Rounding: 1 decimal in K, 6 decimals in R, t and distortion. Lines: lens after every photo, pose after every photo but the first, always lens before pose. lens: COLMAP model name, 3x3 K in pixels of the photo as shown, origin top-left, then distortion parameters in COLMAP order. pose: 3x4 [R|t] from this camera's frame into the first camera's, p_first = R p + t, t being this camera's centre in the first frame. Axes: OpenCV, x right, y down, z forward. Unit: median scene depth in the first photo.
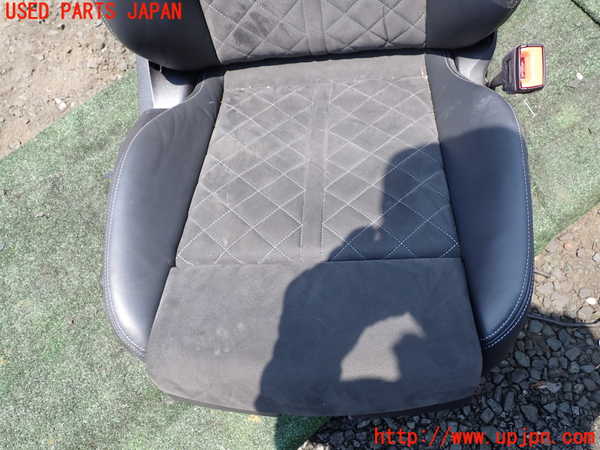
lens RADIAL K [[529.4, 0, 299.6], [0, 529.4, 221.2], [0, 0, 1]] dist [0.001171, -0.005175]
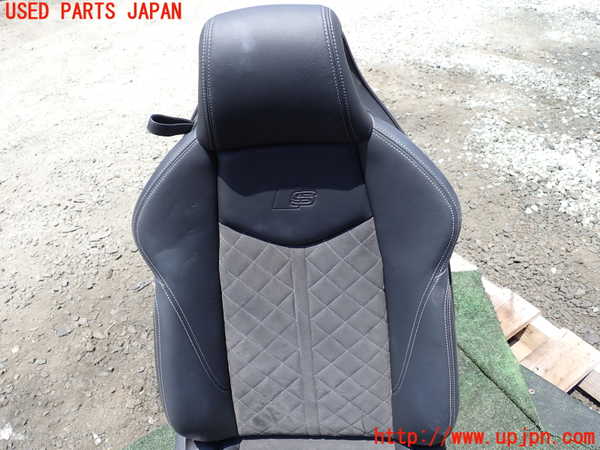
lens RADIAL K [[529.4, 0, 299.6], [0, 529.4, 221.2], [0, 0, 1]] dist [0.001171, -0.005175]
pose [[0.997239, 0.072650, -0.015361, -0.019575], [-0.070433, 0.859908, -0.505567, -0.104863], [-0.023520, 0.505253, 0.862651, -0.412365]]
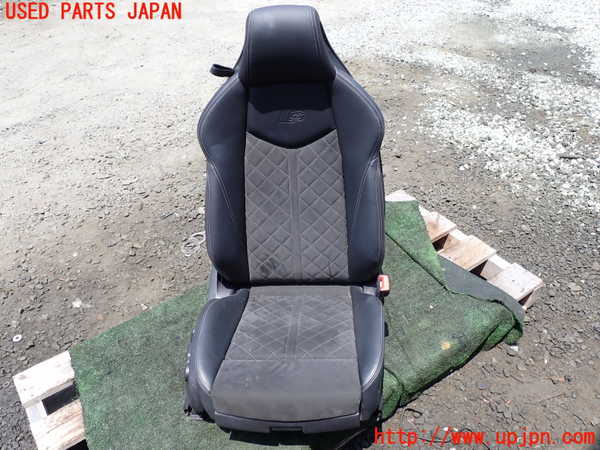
lens RADIAL K [[529.4, 0, 299.6], [0, 529.4, 221.2], [0, 0, 1]] dist [0.001171, -0.005175]
pose [[0.995707, 0.089394, 0.024023, -0.031362], [-0.064756, 0.858141, -0.509315, 0.537349], [-0.066145, 0.505572, 0.860245, -0.898770]]
